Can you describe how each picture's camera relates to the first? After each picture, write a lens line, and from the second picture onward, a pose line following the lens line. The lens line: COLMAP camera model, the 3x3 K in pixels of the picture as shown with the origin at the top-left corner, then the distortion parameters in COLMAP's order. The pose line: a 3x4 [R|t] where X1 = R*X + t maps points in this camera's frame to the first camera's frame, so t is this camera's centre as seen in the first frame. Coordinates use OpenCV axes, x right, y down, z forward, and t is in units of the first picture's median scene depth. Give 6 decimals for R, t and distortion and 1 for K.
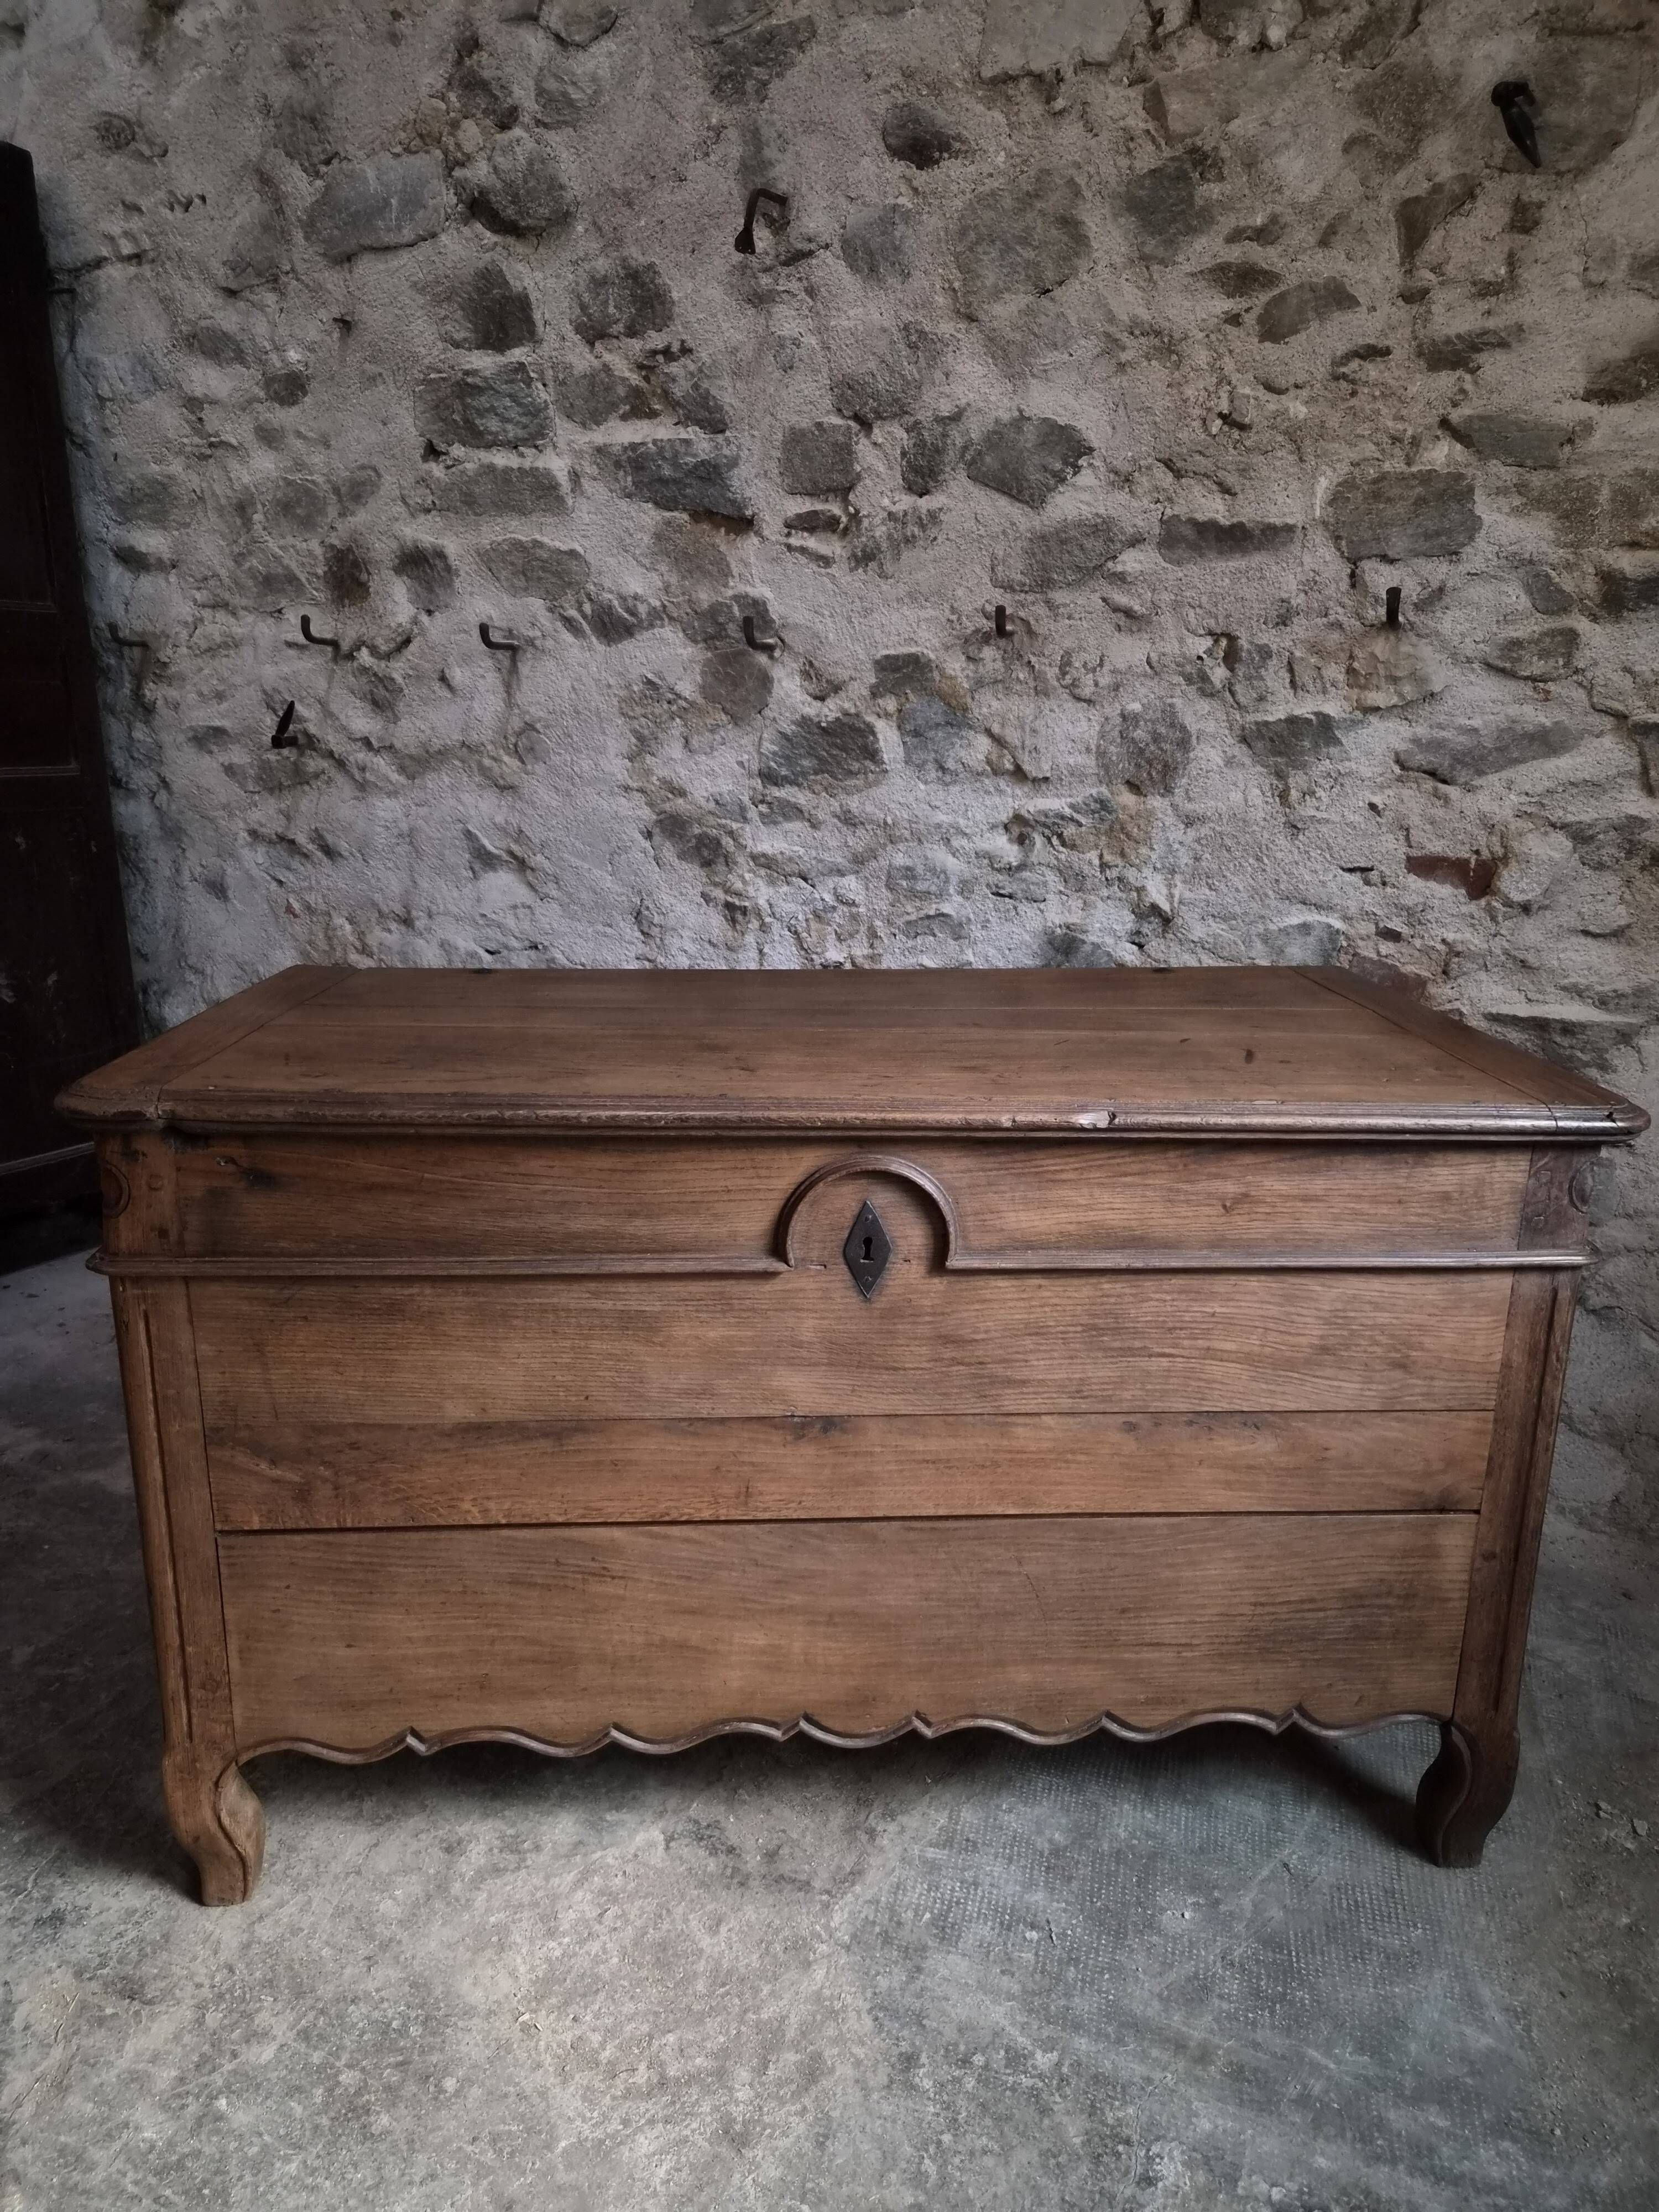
lens RADIAL K [[1473.7, 0, 830.5], [0, 1473.7, 1120.5], [0, 0, 1]] dist [0.068764, -0.052142]
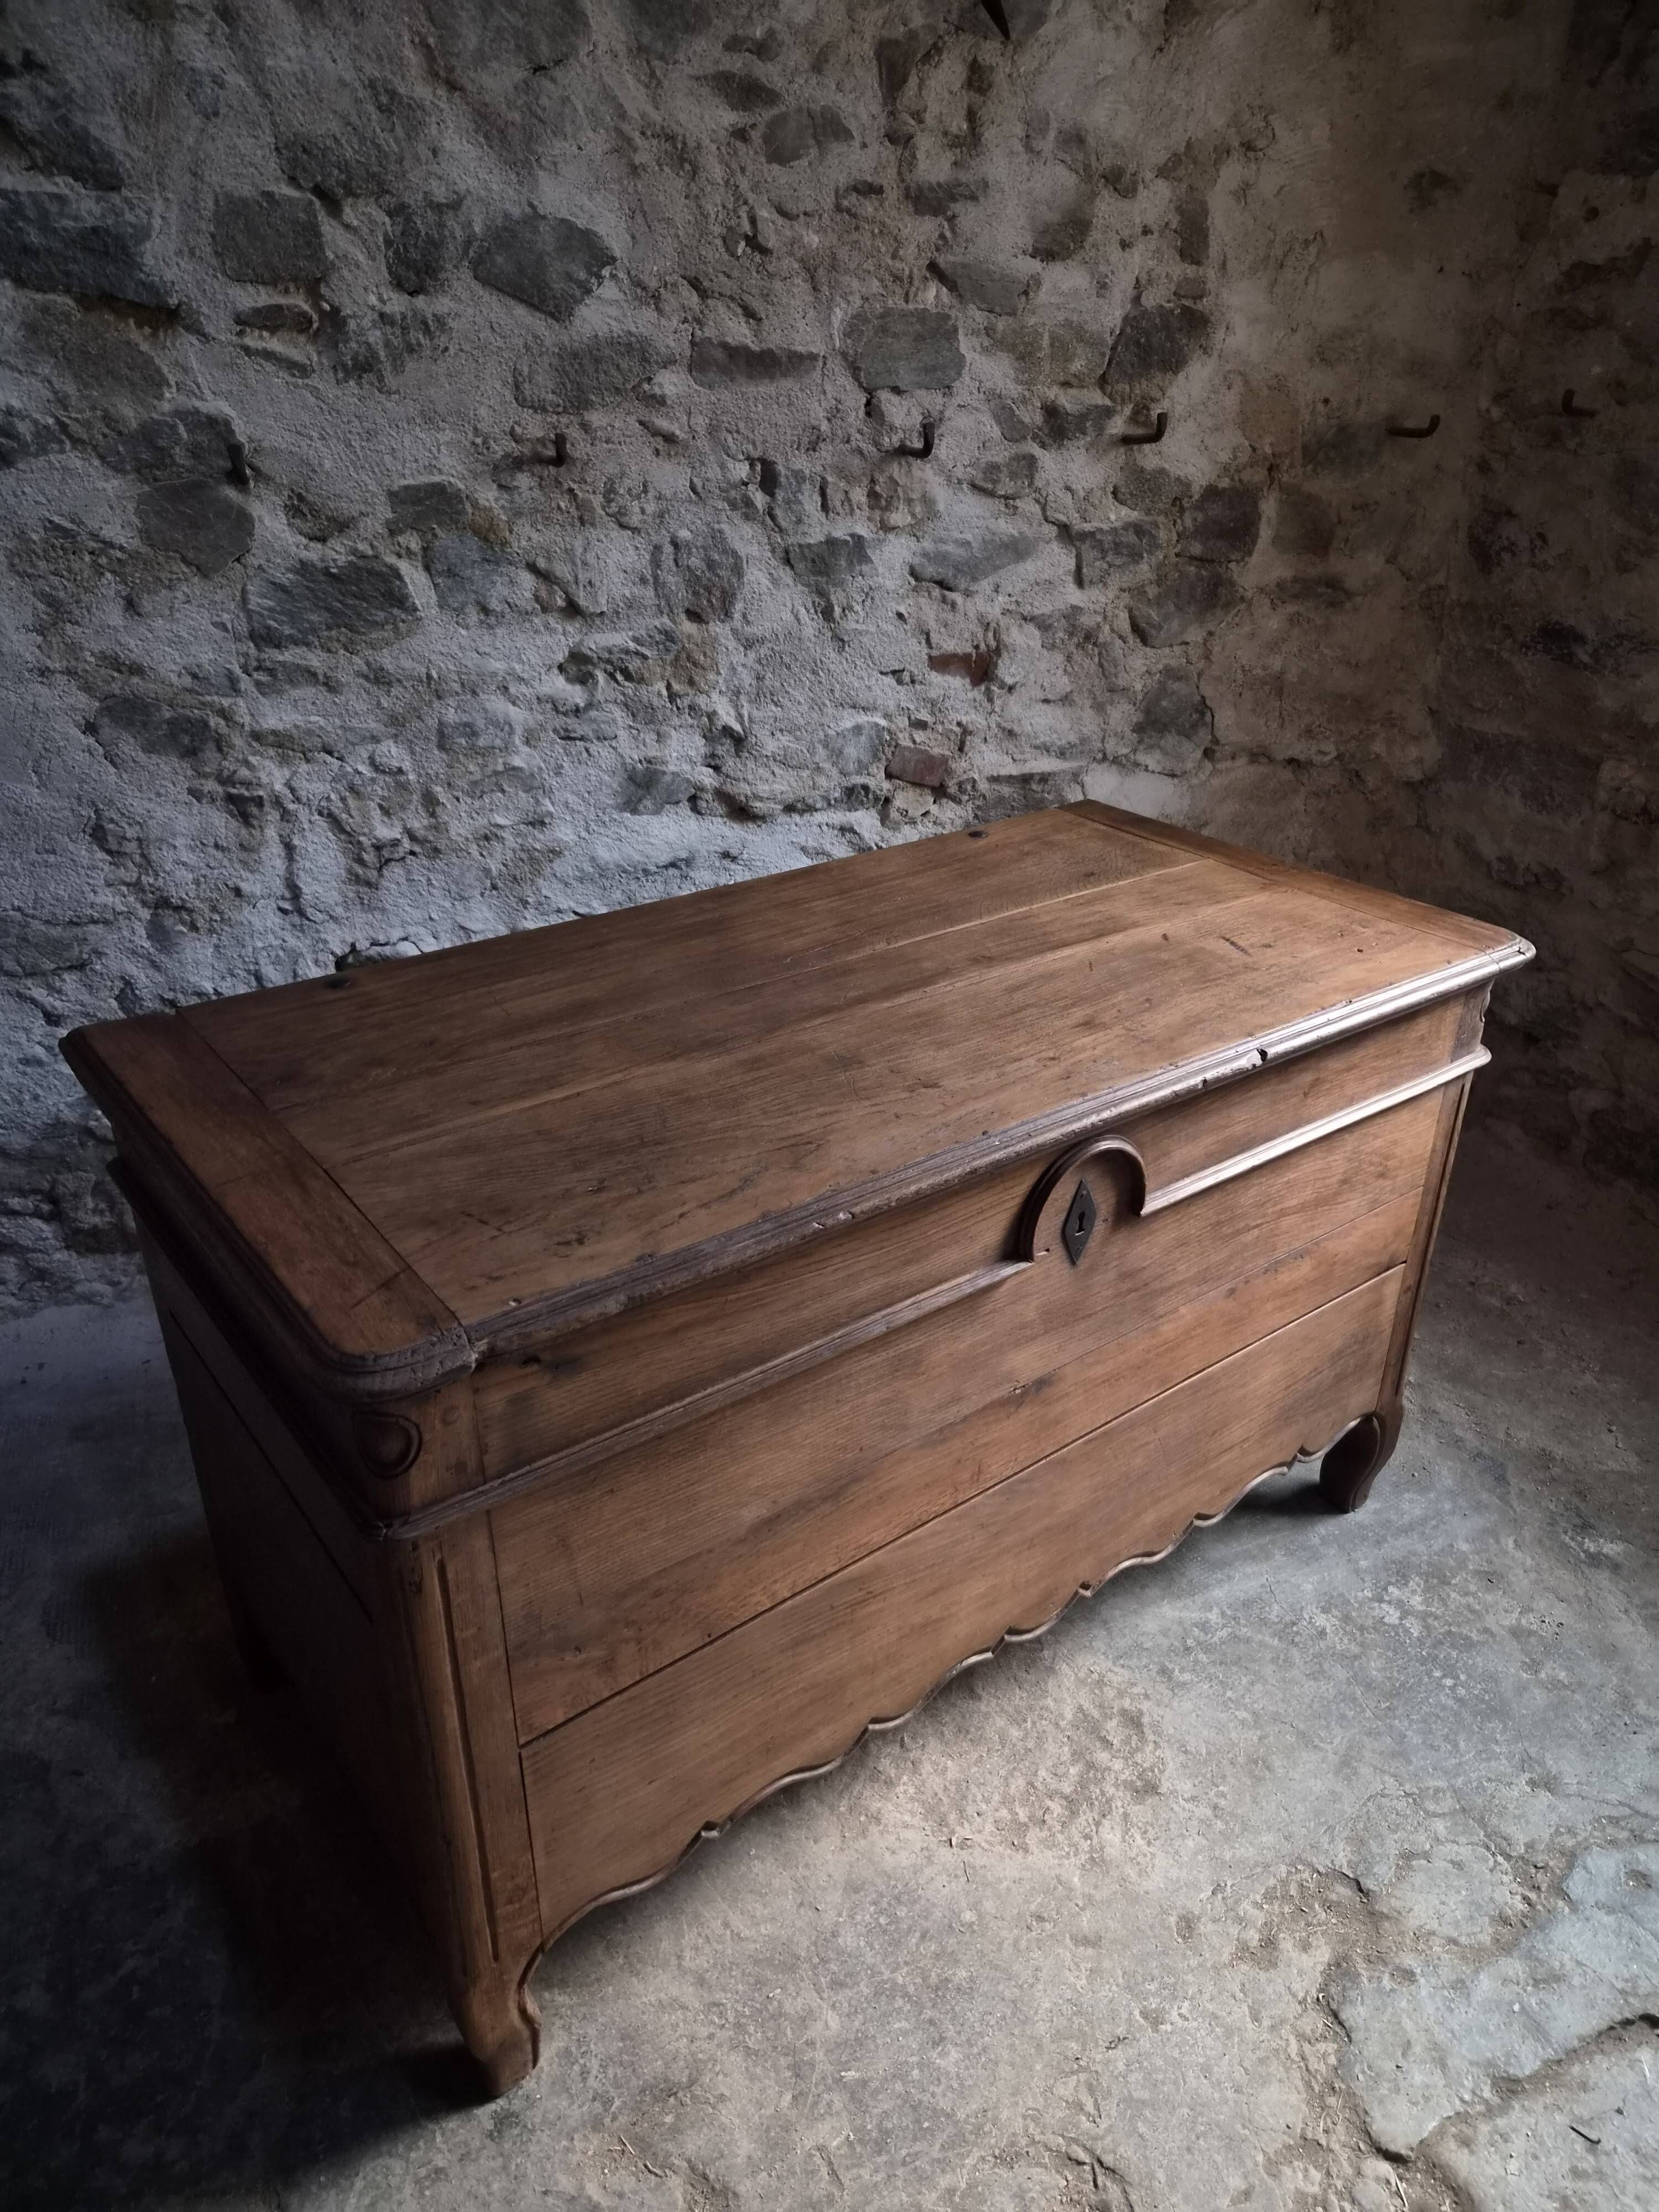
lens RADIAL K [[1466.4, 0, 844.5], [0, 1466.4, 1122.4], [0, 0, 1]] dist [0.063053, -0.047063]
pose [[0.688543, -0.343739, 0.638555, -0.521855], [0.204146, 0.936792, 0.284156, -0.172432], [-0.695869, -0.065295, 0.715194, 0.178534]]
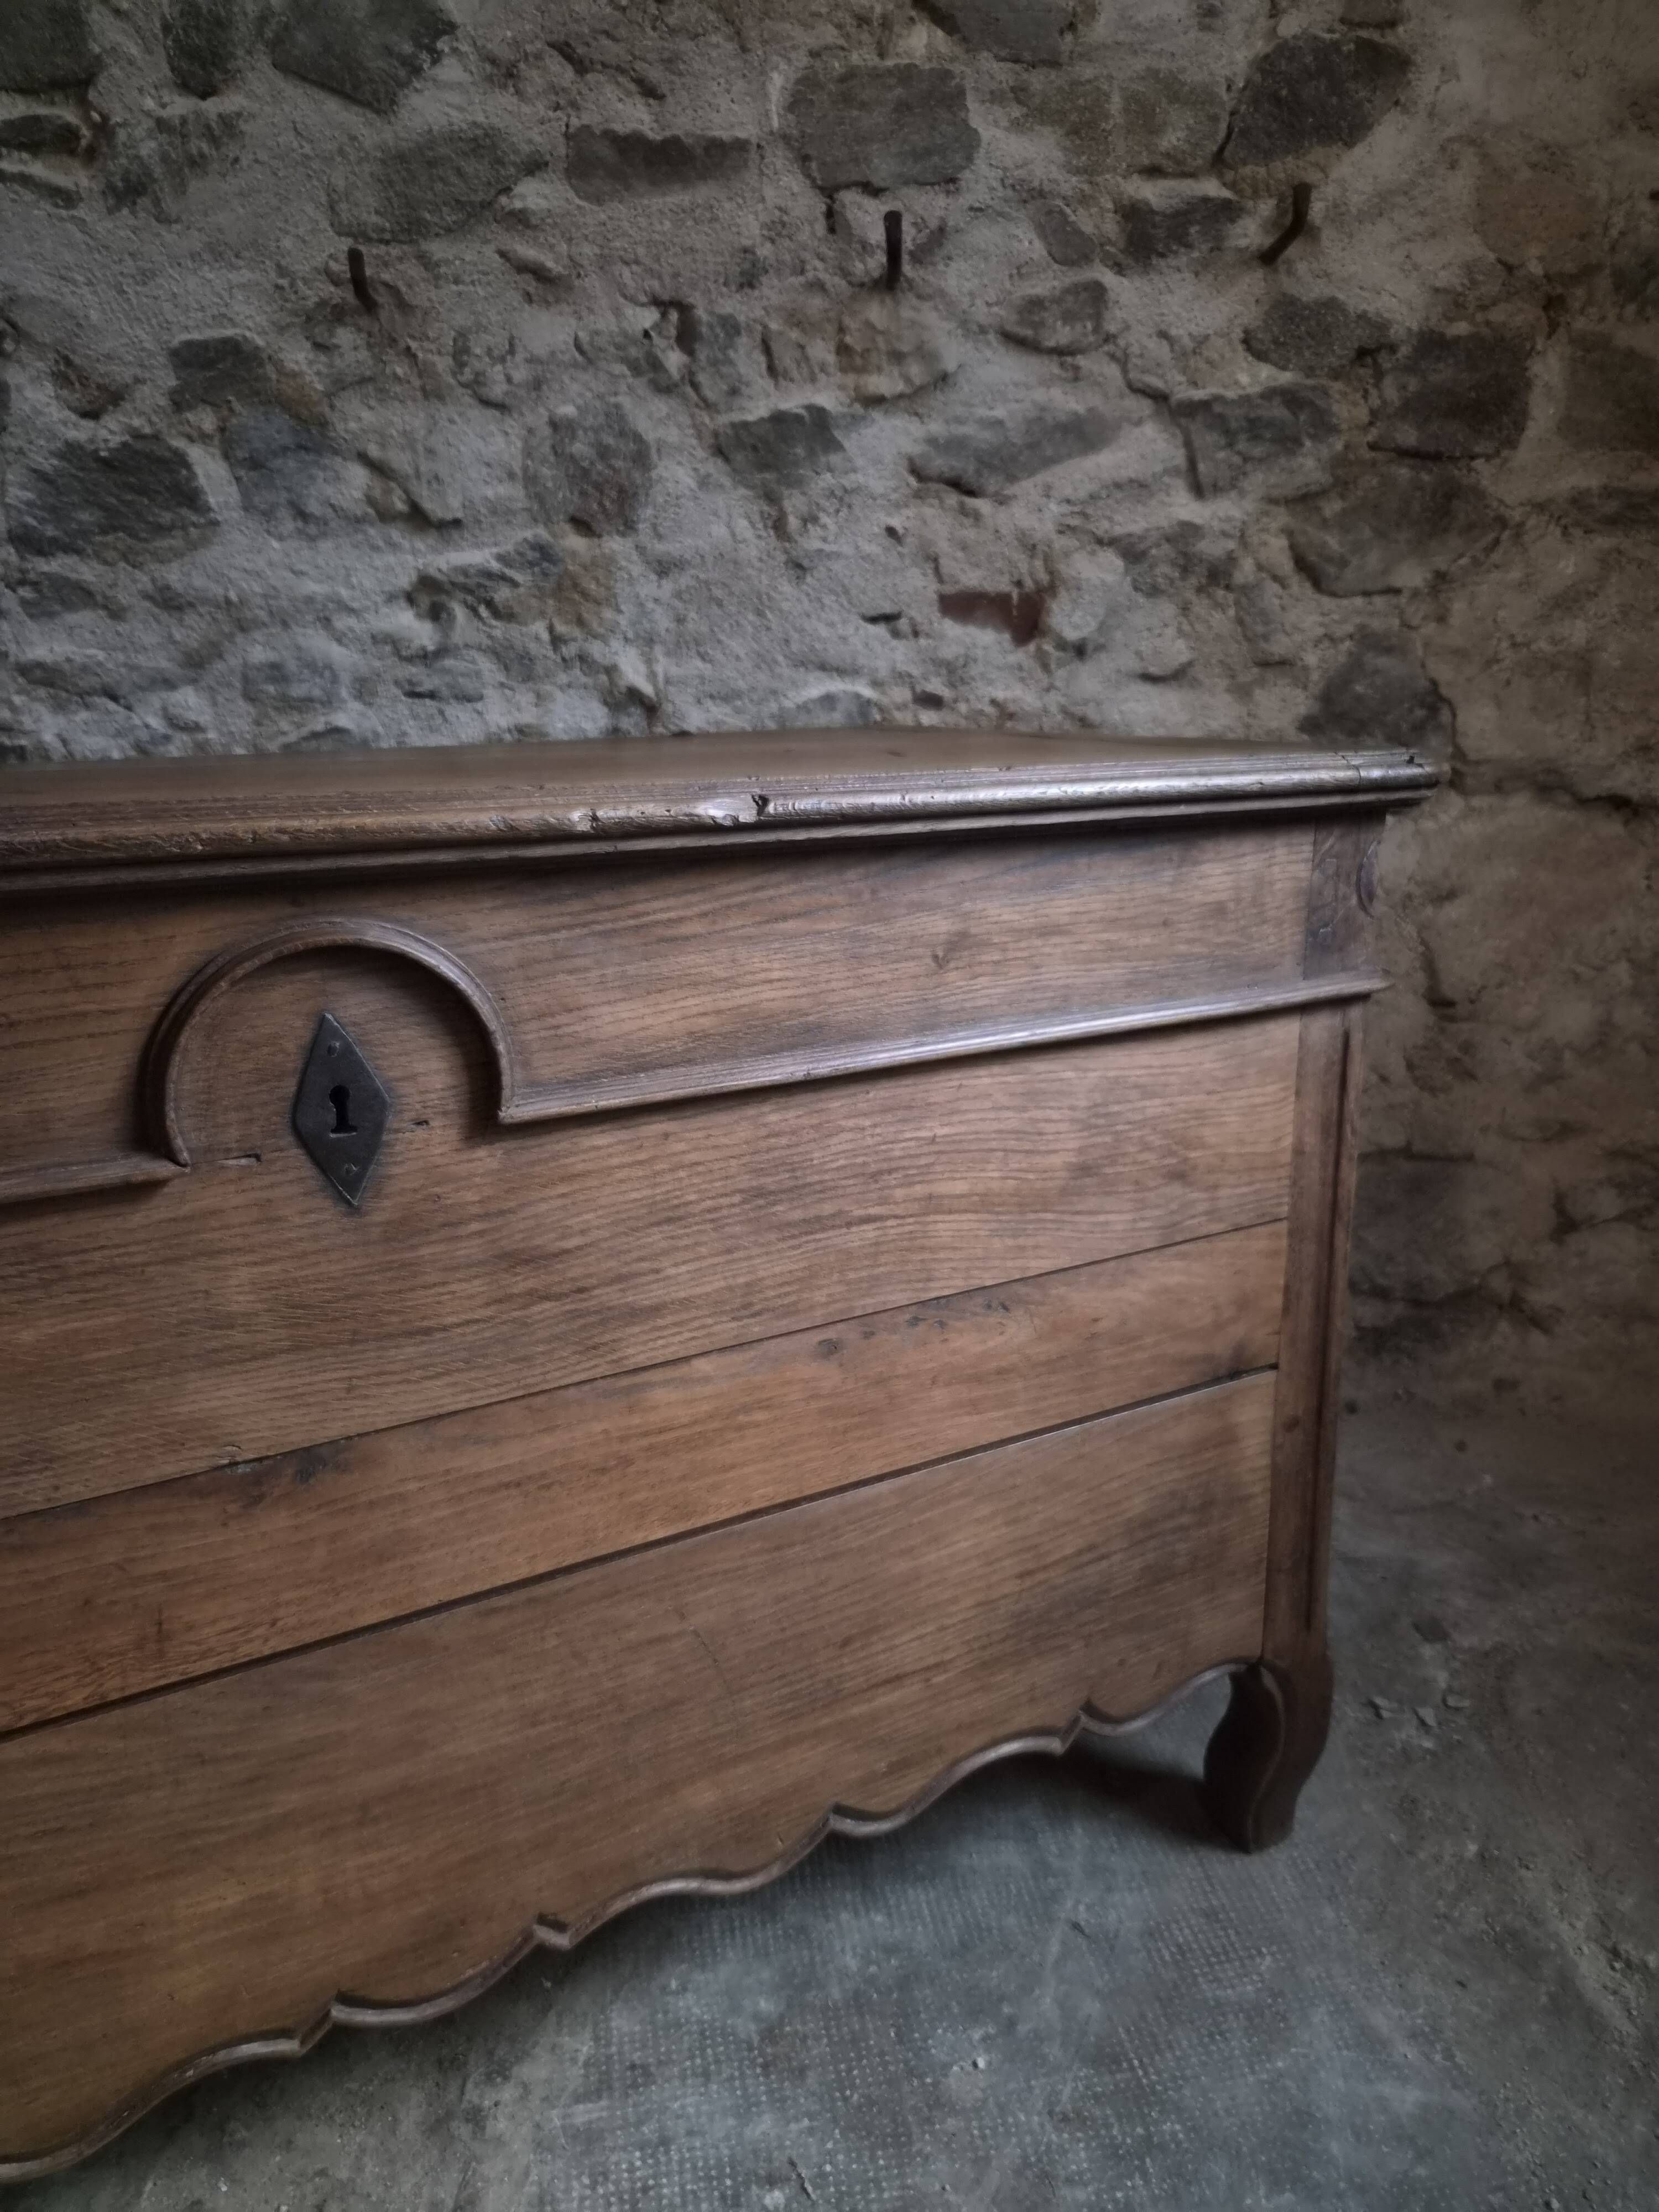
lens RADIAL K [[1490.8, 0, 823.9], [0, 1490.8, 1123.2], [0, 0, 1]] dist [0.056969, -0.046488]
pose [[0.914100, -0.148163, 0.377450, -0.011690], [0.144984, 0.988742, 0.036998, 0.060640], [-0.378683, 0.020905, 0.925290, 0.282854]]
